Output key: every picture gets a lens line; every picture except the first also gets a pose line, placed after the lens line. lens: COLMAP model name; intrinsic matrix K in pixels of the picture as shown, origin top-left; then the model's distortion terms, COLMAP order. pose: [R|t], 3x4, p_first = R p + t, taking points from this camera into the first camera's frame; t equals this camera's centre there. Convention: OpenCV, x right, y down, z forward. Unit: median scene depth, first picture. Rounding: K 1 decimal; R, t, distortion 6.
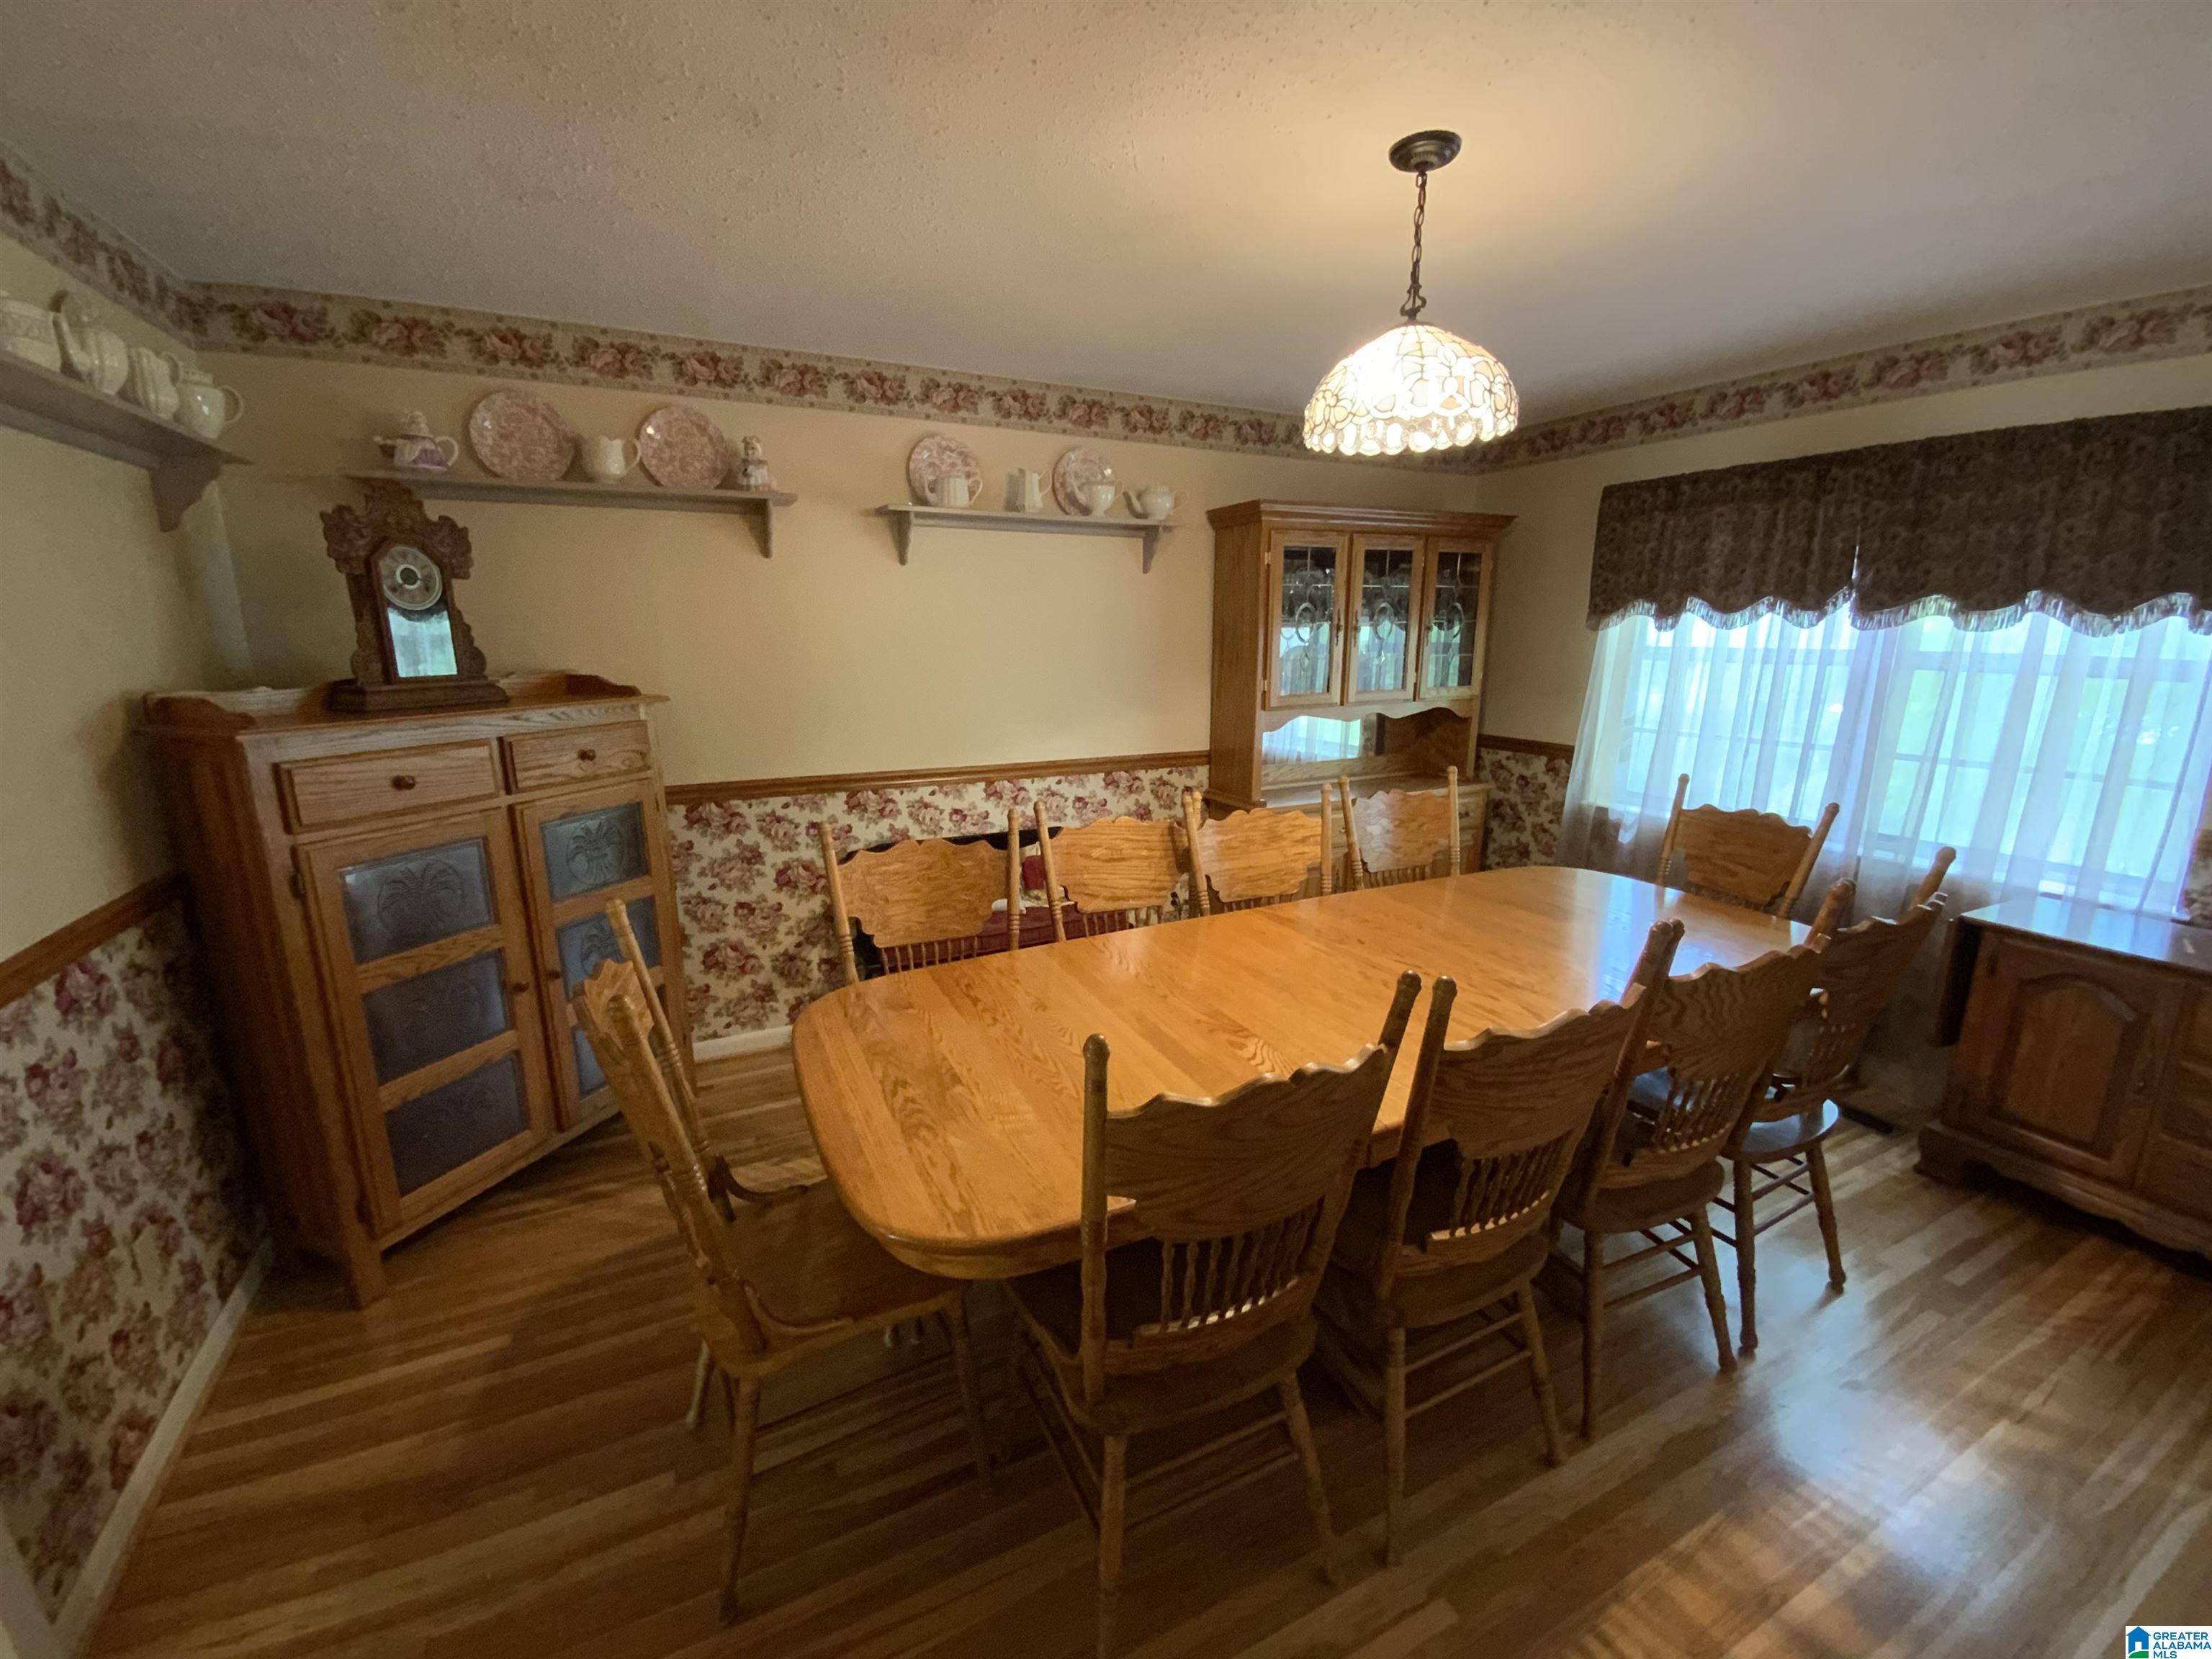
lens RADIAL K [[906.2, 0, 1005.0], [0, 906.2, 863.1], [0, 0, 1]] dist [0.009289, -0.011208]
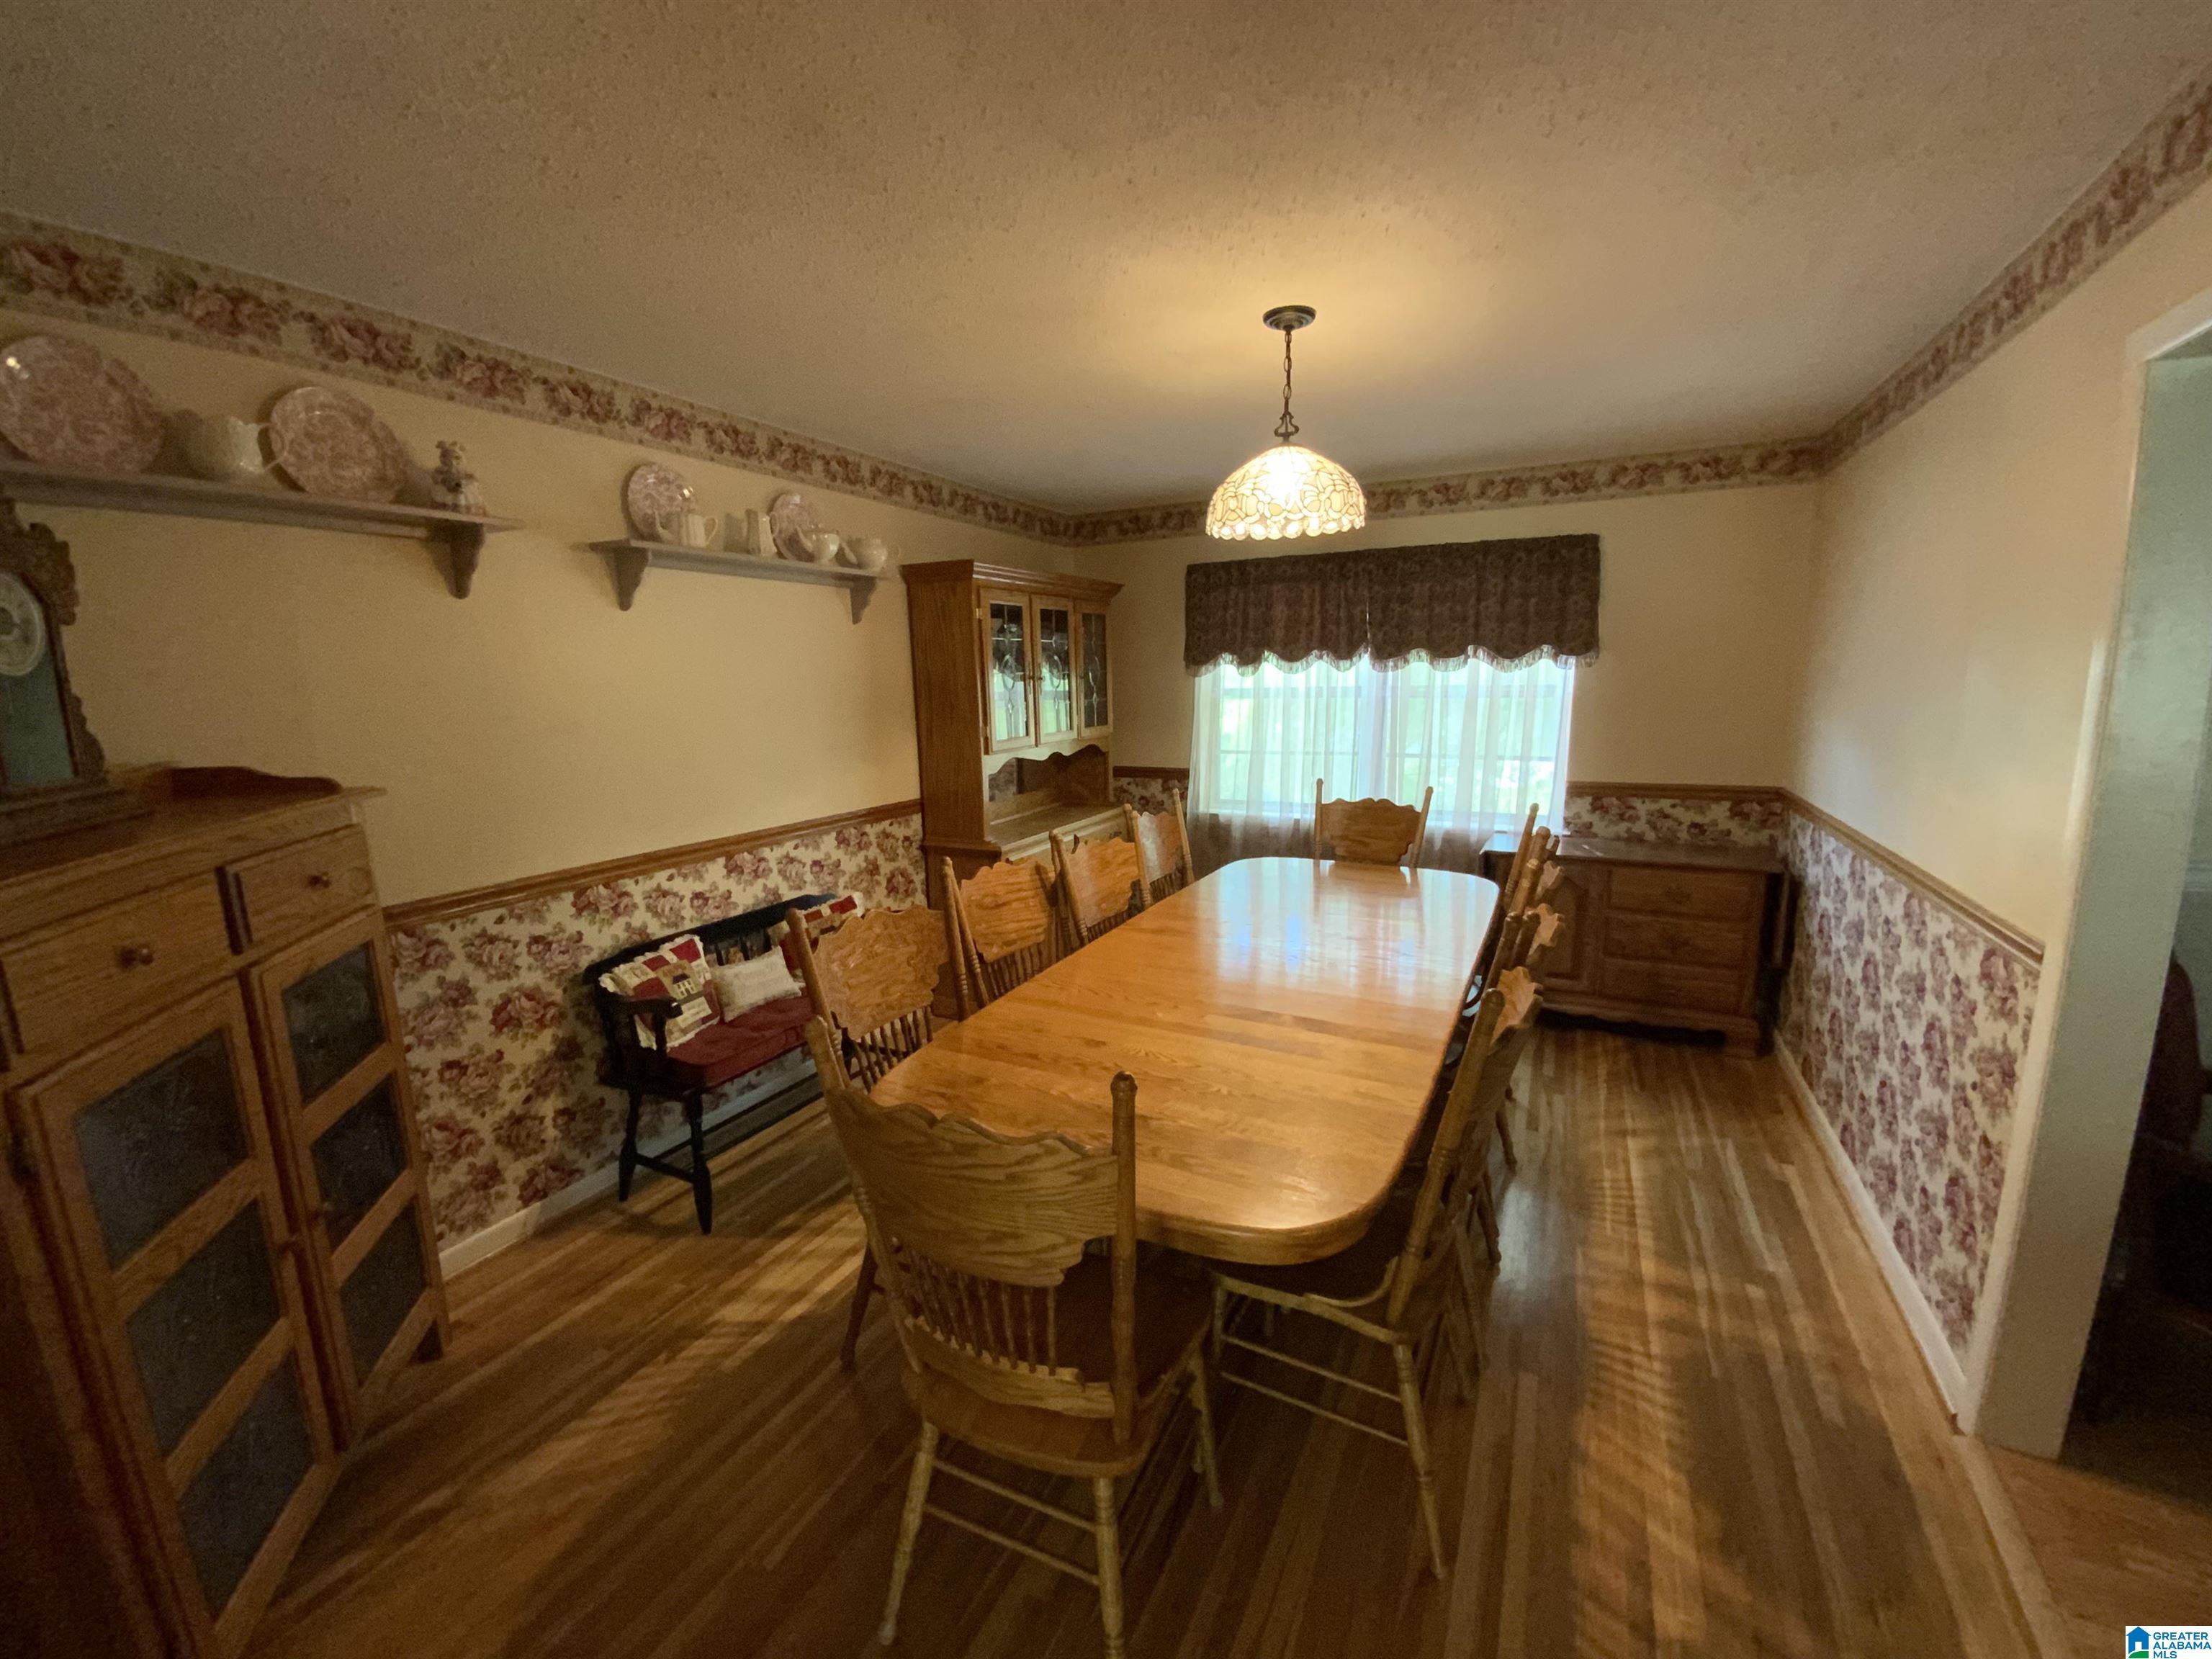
lens RADIAL K [[906.2, 0, 1161.6], [0, 906.2, 865.0], [0, 0, 1]] dist [0.009289, -0.011208]
pose [[0.784702, -0.141256, 0.603564, -0.265580], [0.171598, 0.985139, 0.007461, -0.019879], [-0.595648, 0.097715, 0.797280, 0.062584]]
